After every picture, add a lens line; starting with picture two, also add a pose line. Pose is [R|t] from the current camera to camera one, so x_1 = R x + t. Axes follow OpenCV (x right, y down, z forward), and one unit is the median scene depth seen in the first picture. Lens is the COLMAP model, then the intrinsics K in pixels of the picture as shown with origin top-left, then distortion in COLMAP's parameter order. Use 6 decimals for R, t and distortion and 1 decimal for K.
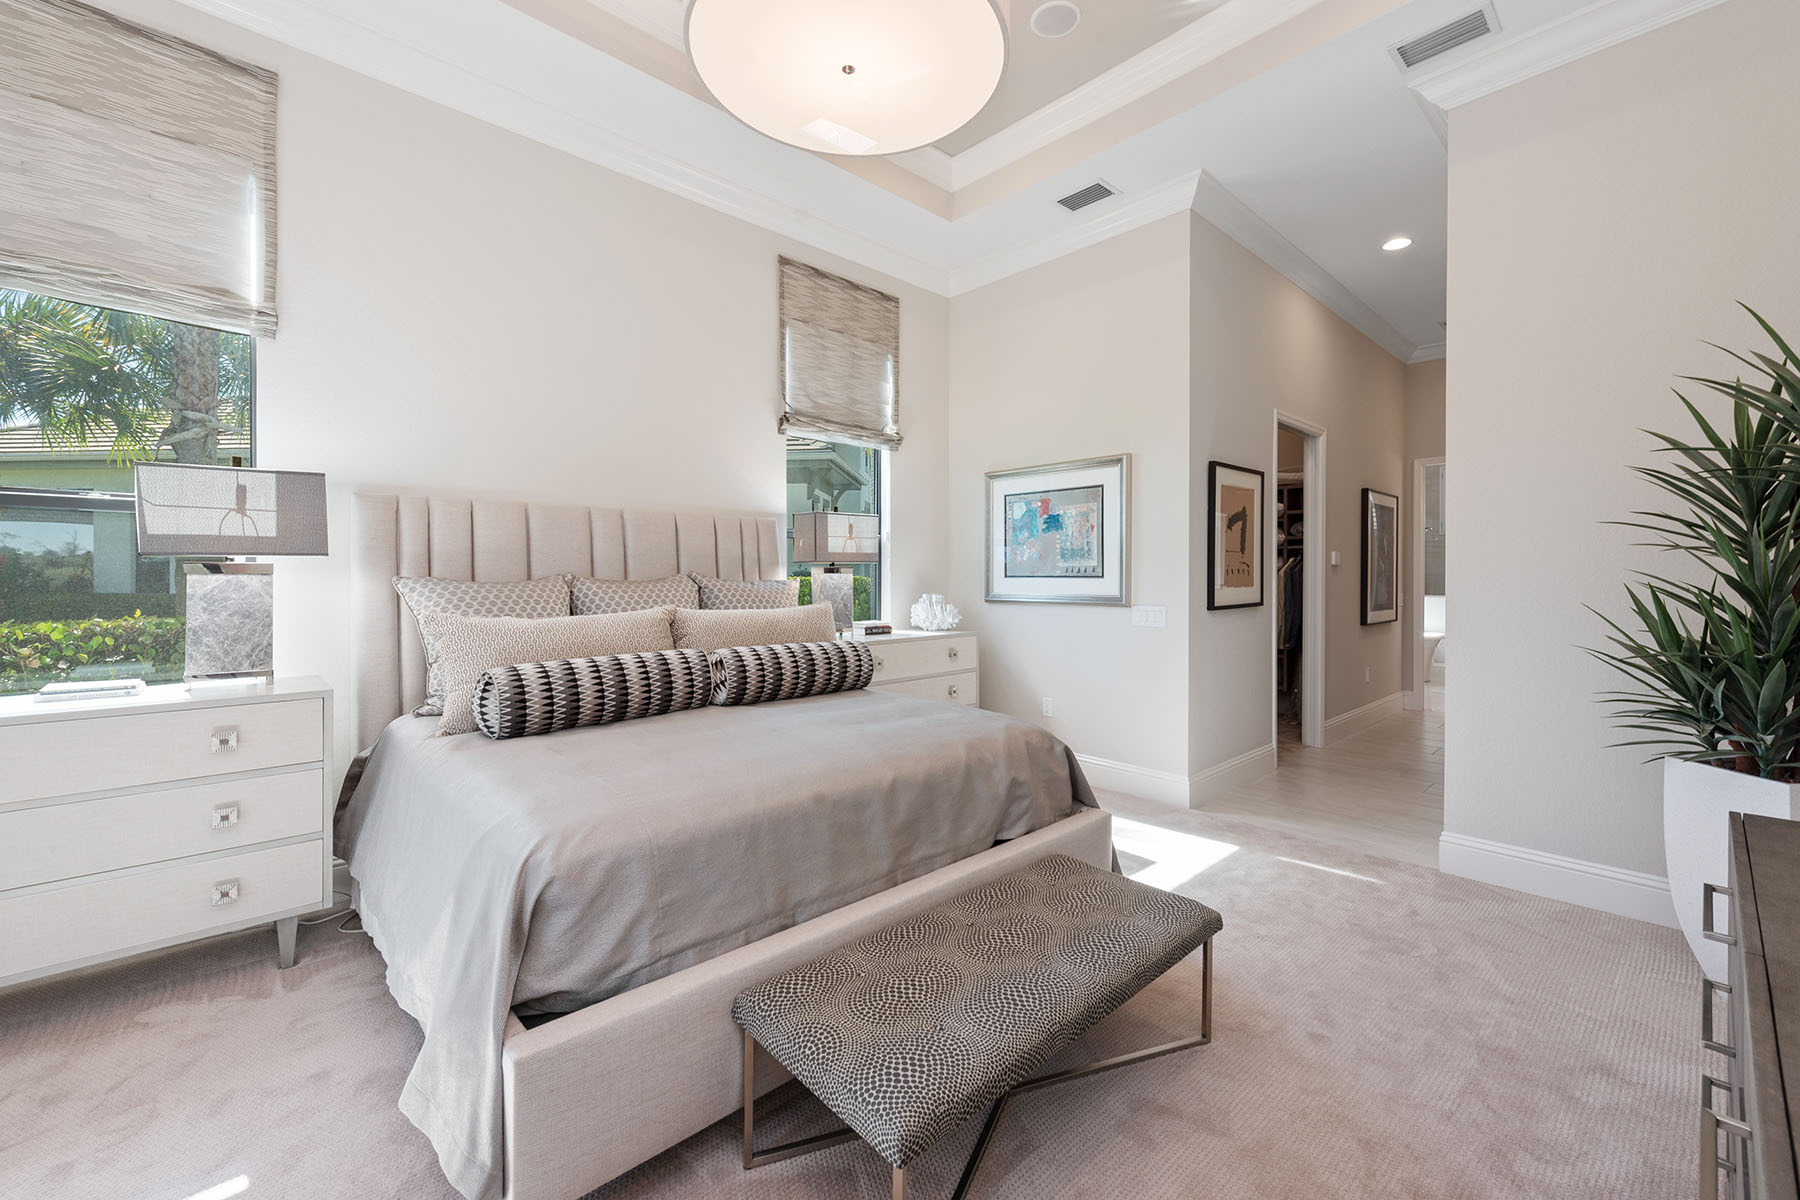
lens RADIAL K [[730.1, 0, 890.1], [0, 730.1, 585.7], [0, 0, 1]] dist [0.014778, -0.000067]
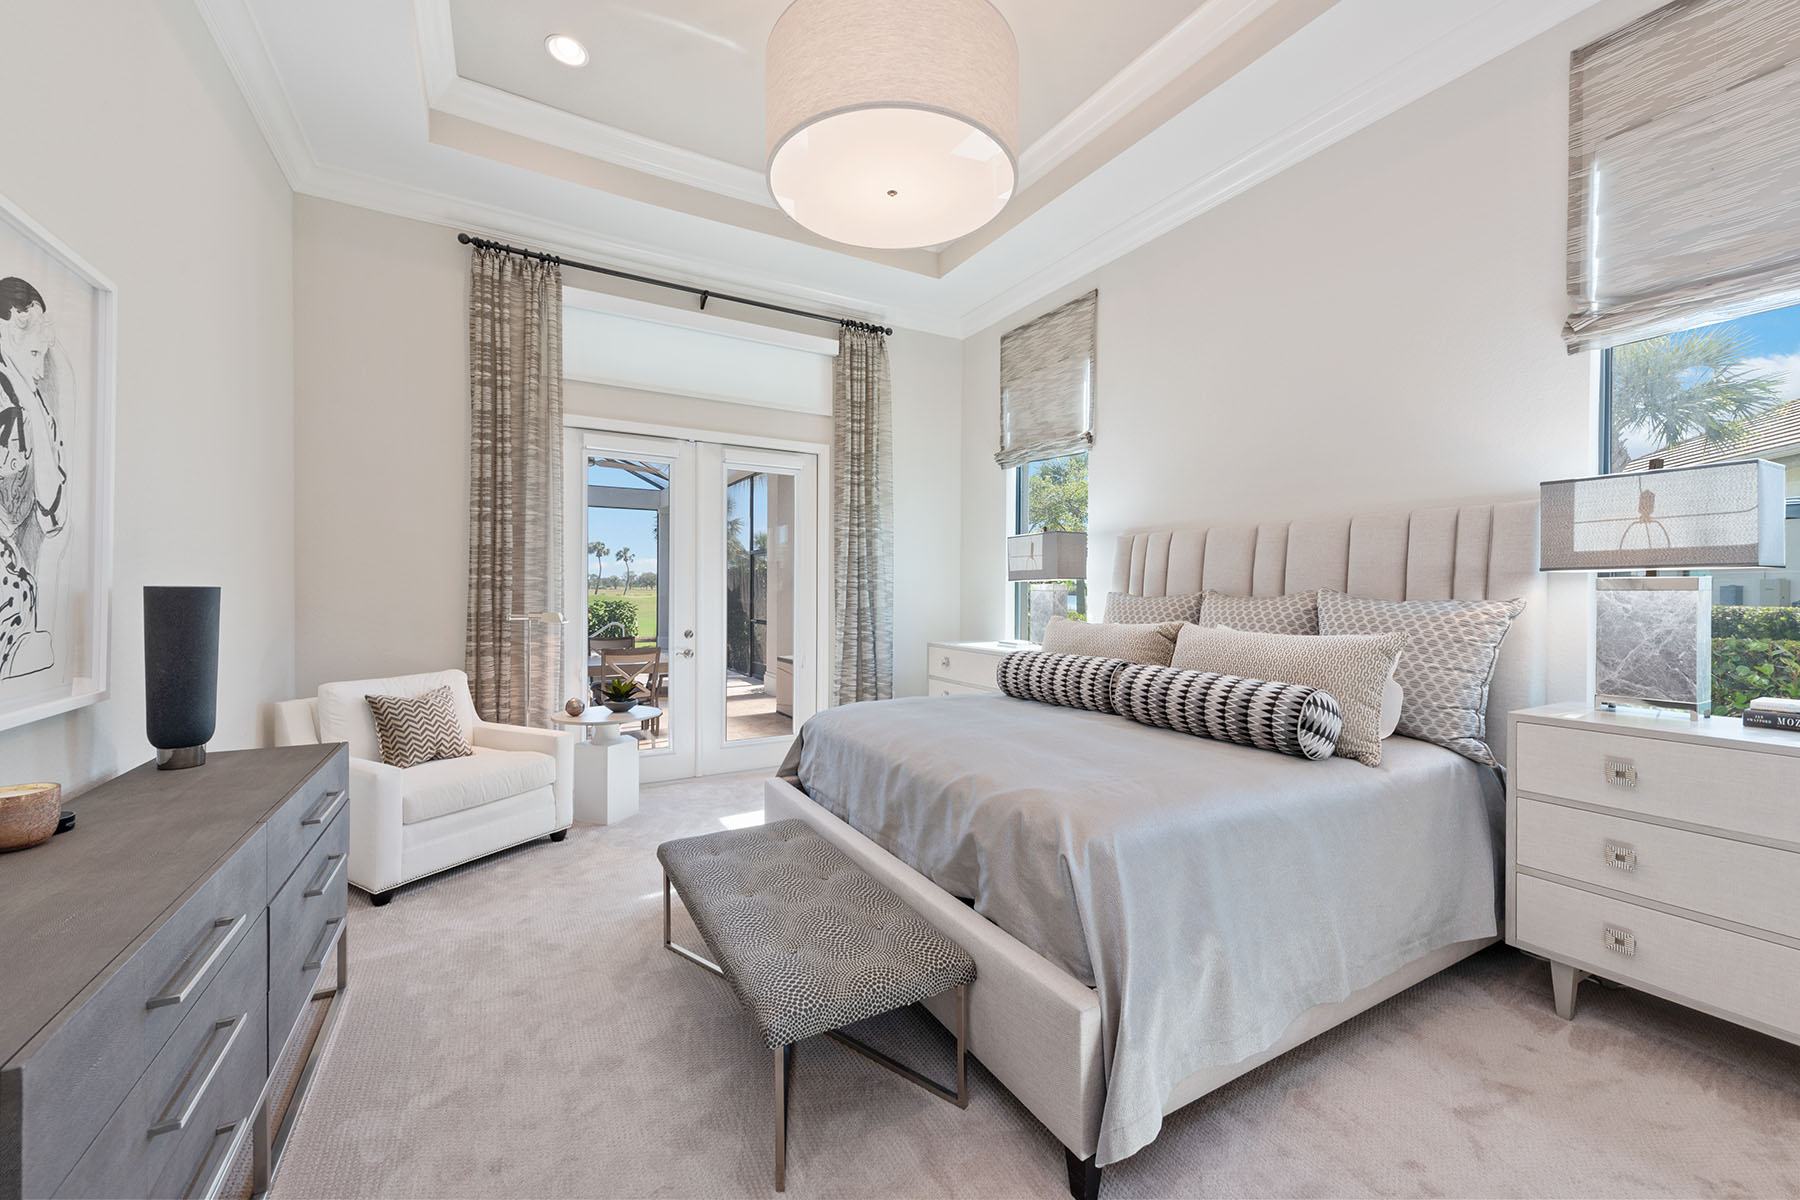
lens RADIAL K [[723.3, 0, 894.7], [0, 723.3, 595.6], [0, 0, 1]] dist [0.002026, 0.000144]
pose [[-0.237364, 0.009631, -0.971373, 0.552289], [-0.013403, 0.999823, 0.013188, -0.012709], [0.971328, 0.016150, -0.237193, 0.615183]]
